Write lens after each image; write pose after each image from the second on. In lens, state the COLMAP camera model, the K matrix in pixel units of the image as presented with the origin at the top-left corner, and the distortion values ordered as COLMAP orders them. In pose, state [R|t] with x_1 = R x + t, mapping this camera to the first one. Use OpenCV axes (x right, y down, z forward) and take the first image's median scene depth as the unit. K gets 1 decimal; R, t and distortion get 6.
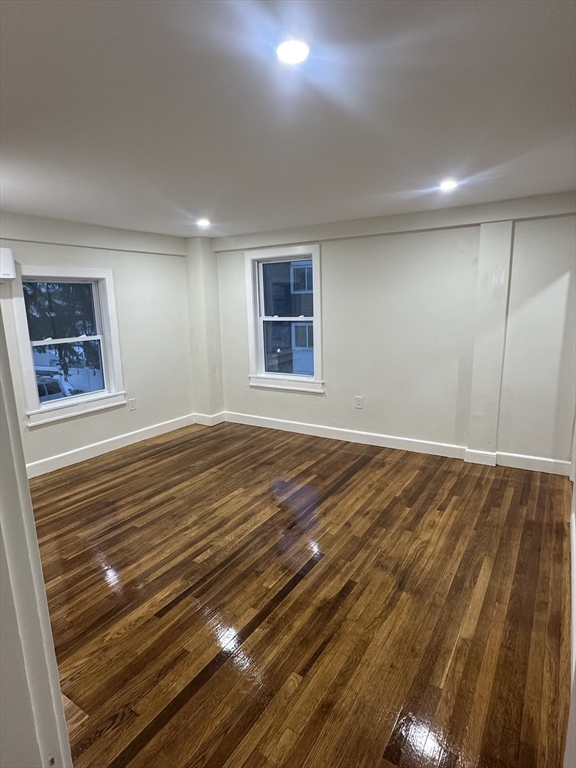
lens RADIAL K [[417.9, 0, 287.7], [0, 417.9, 380.8], [0, 0, 1]] dist [-0.006073, 0.000894]
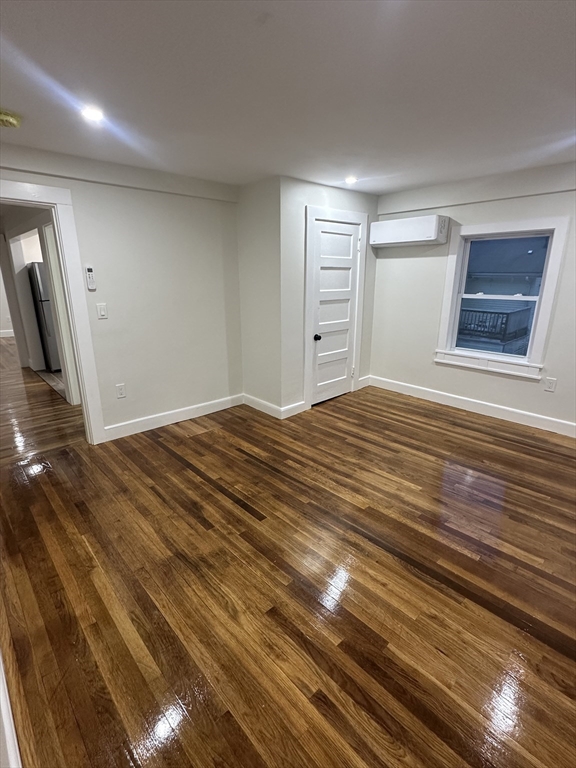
lens RADIAL K [[372.4, 0, 289.3], [0, 372.4, 379.4], [0, 0, 1]] dist [0.001288, 0.000514]
pose [[-0.233752, 0.287969, -0.928673, 0.572737], [-0.174311, 0.927248, 0.331402, -0.142200], [0.956544, 0.239344, -0.166550, 0.817769]]
